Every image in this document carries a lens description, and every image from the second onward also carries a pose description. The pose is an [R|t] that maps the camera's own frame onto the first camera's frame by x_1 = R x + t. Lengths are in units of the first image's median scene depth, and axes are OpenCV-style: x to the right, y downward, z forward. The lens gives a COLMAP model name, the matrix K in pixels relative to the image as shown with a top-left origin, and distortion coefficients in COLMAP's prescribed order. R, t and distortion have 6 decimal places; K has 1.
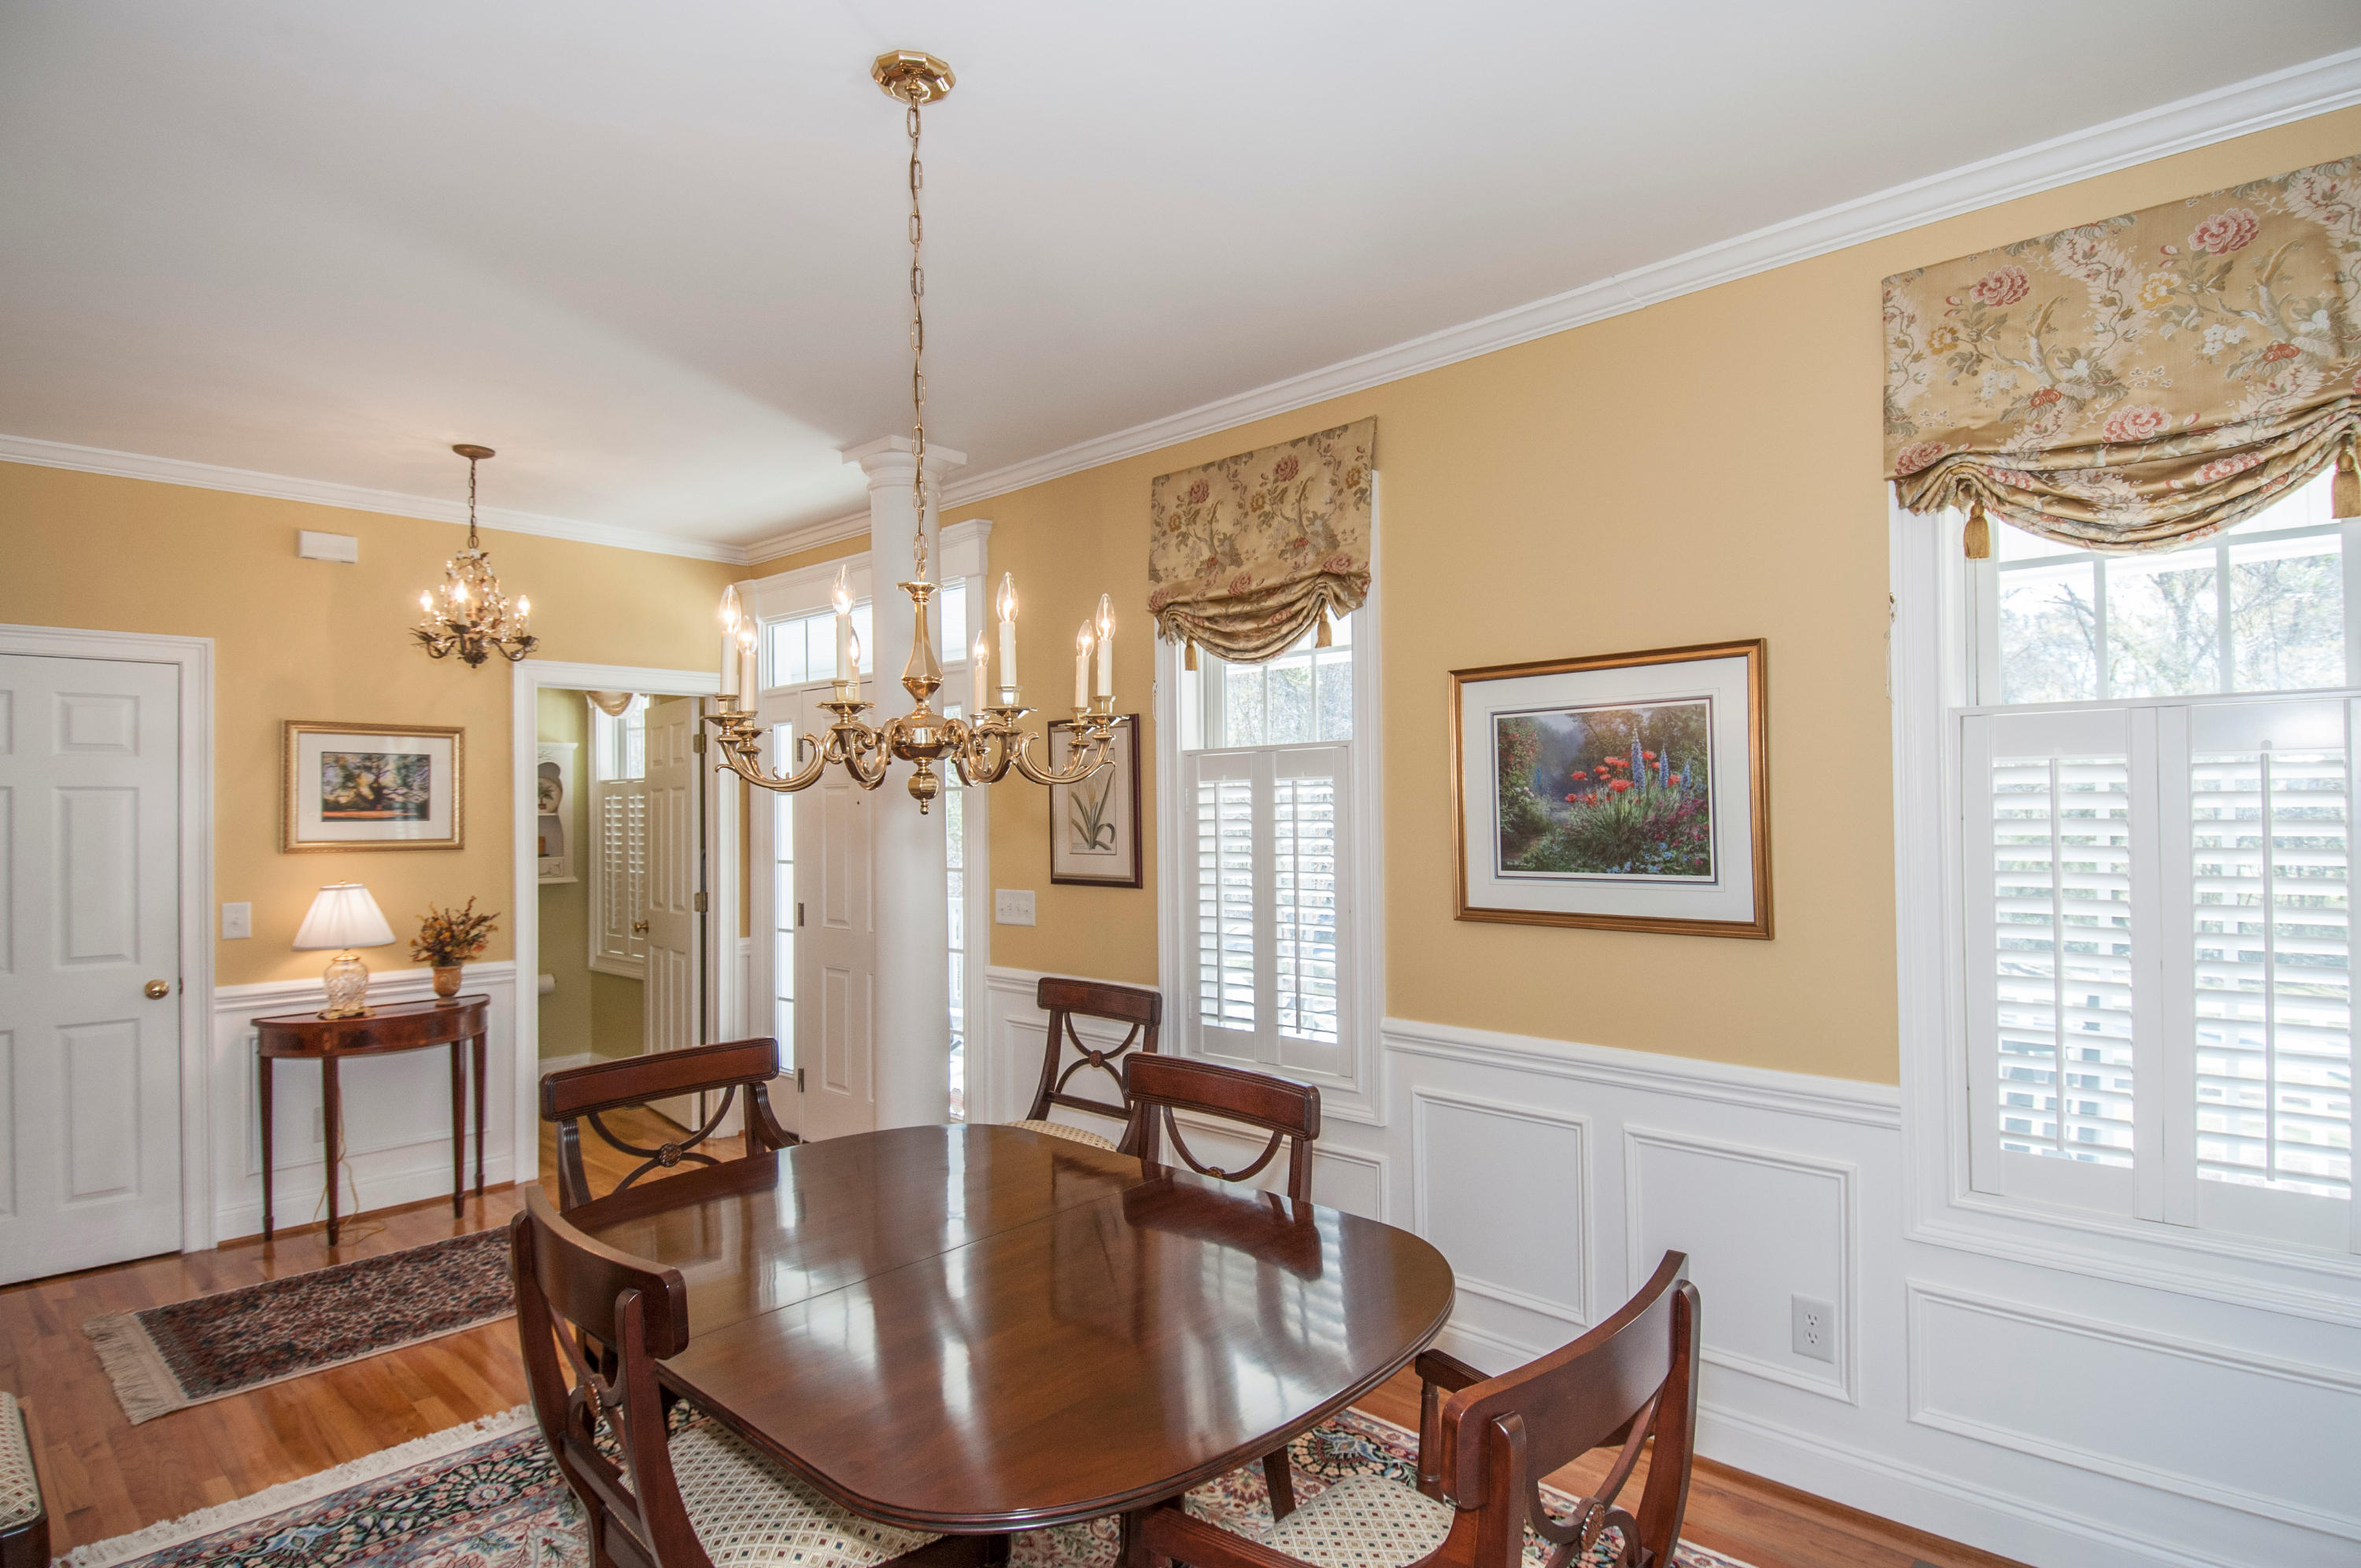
lens RADIAL K [[1211.2, 0, 1185.4], [0, 1211.2, 790.0], [0, 0, 1]] dist [0.005221, -0.013298]
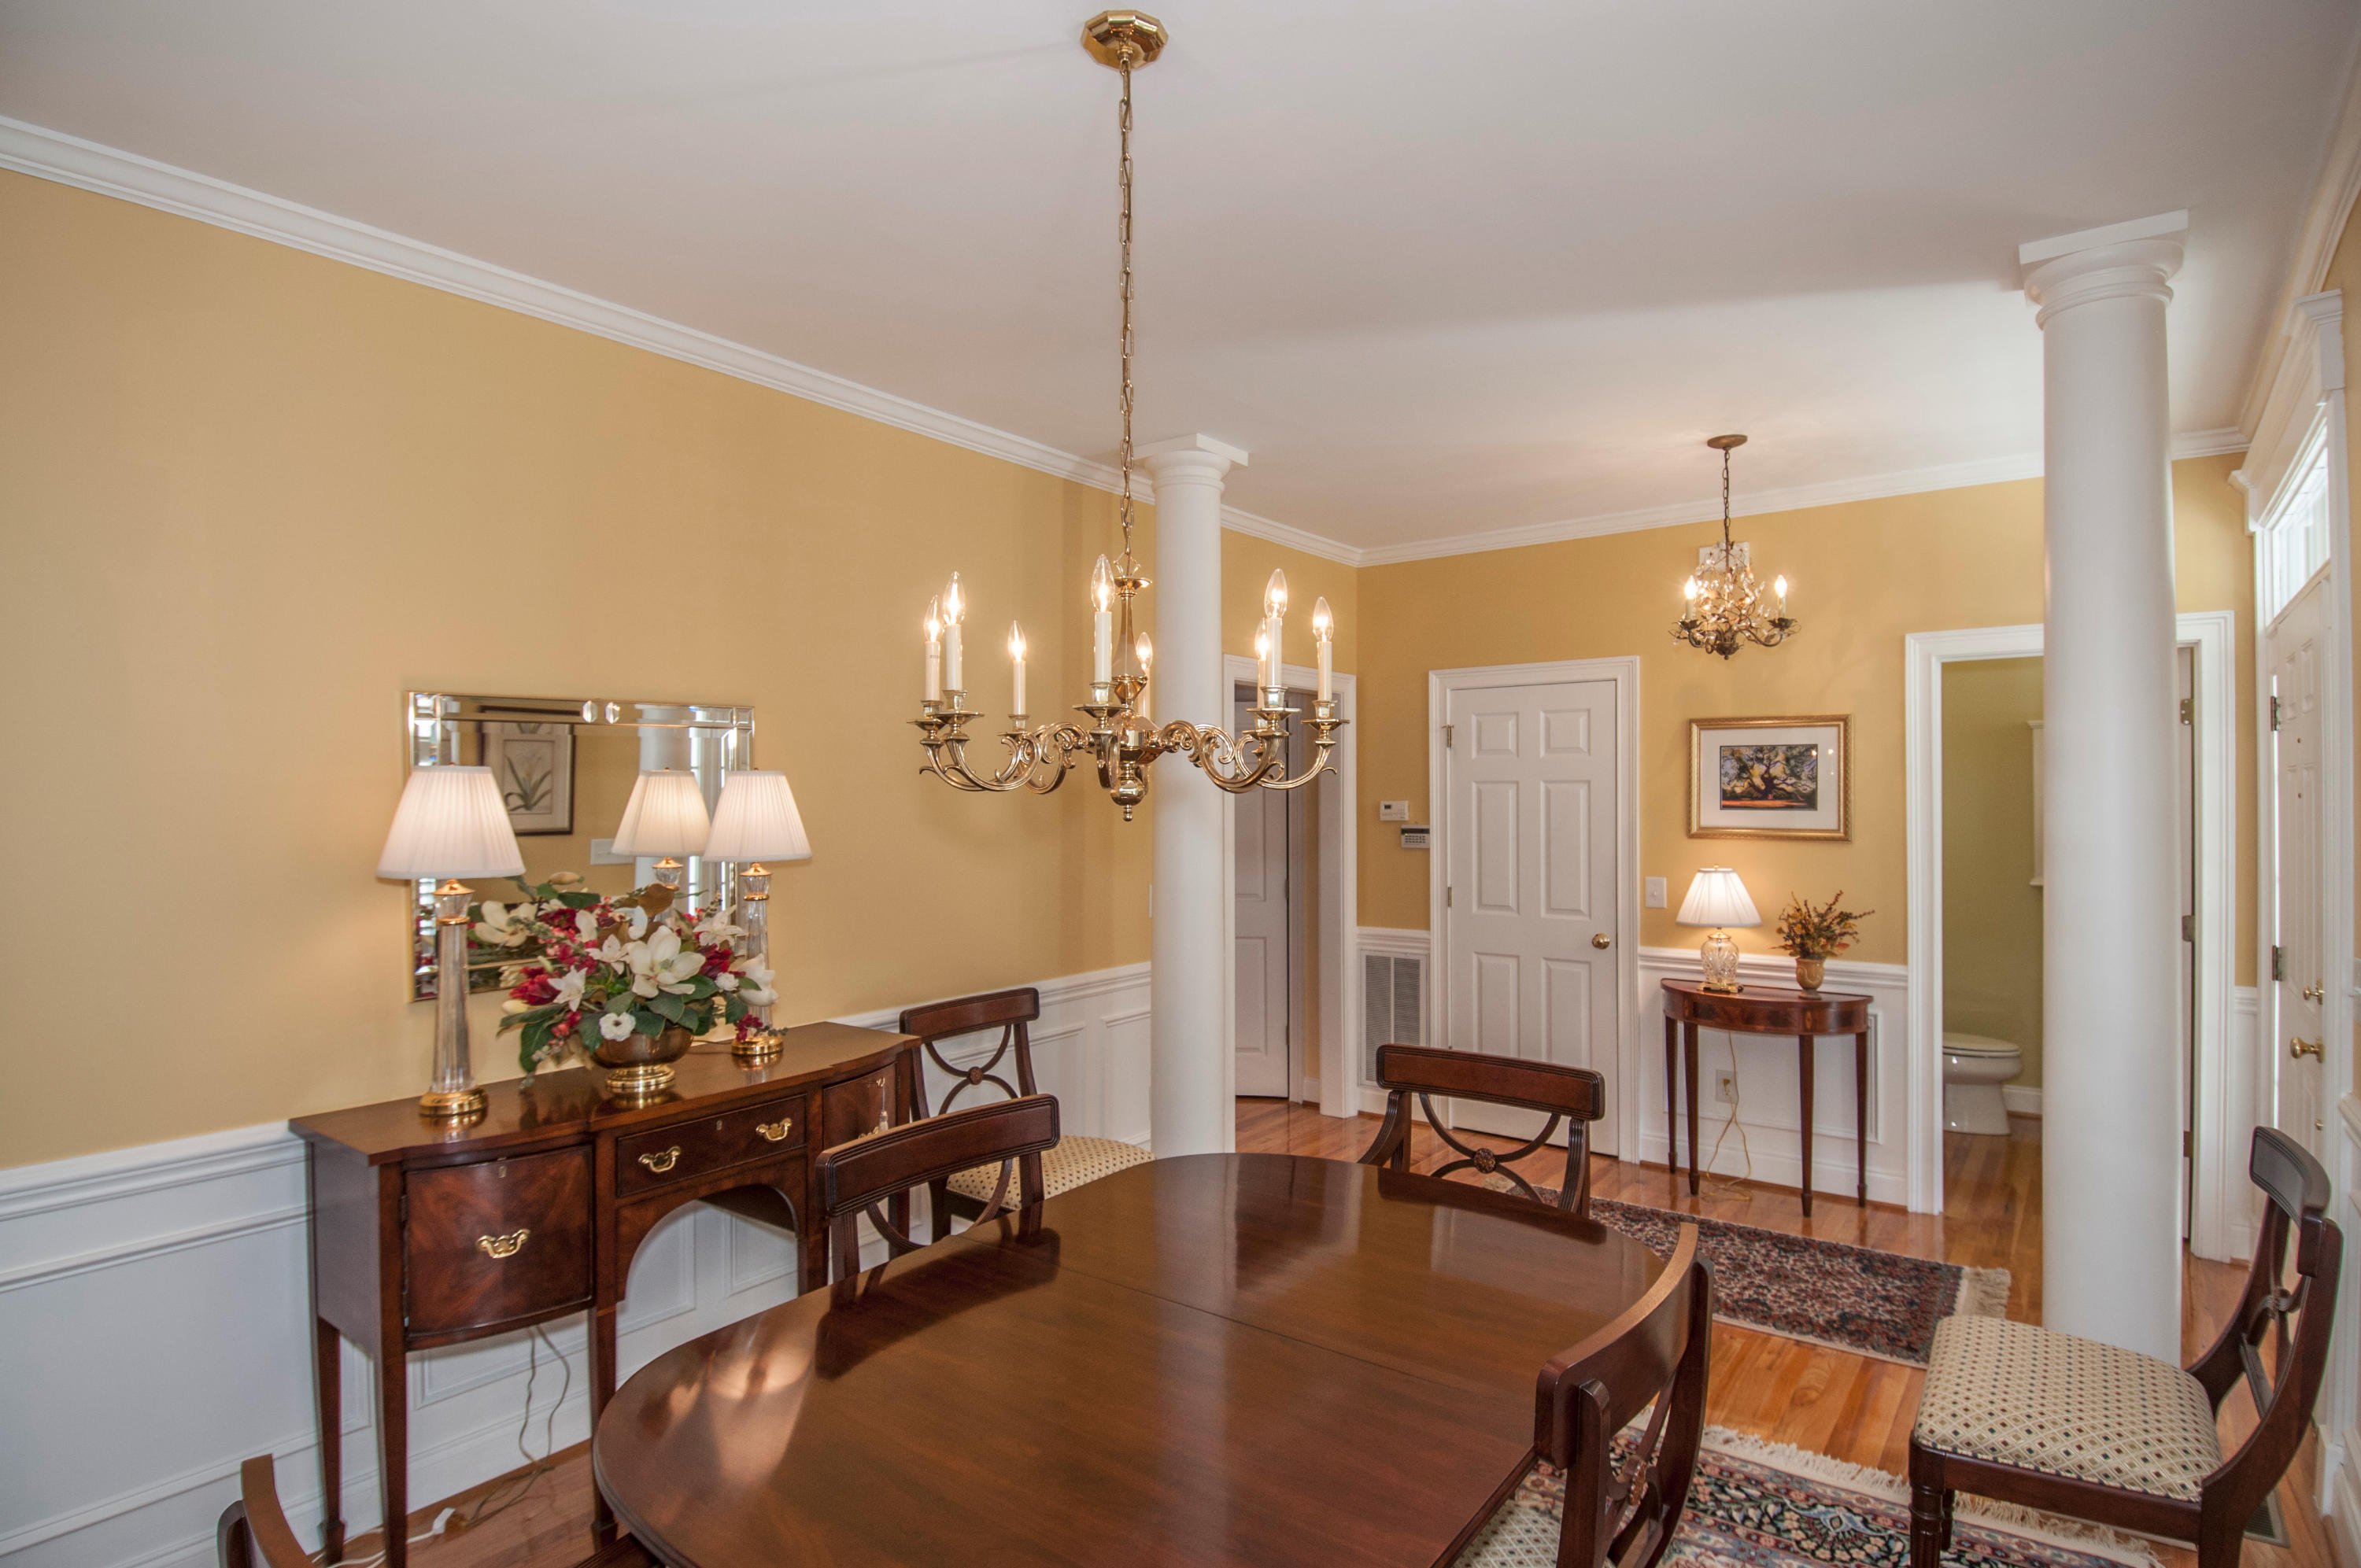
lens RADIAL K [[1211.2, 0, 1189.9], [0, 1211.2, 789.5], [0, 0, 1]] dist [0.005221, -0.013298]
pose [[0.108795, 0.001497, -0.994063, 0.322452], [0.013932, 0.999898, 0.003031, -0.002196], [0.993967, -0.014179, 0.108763, 0.403332]]
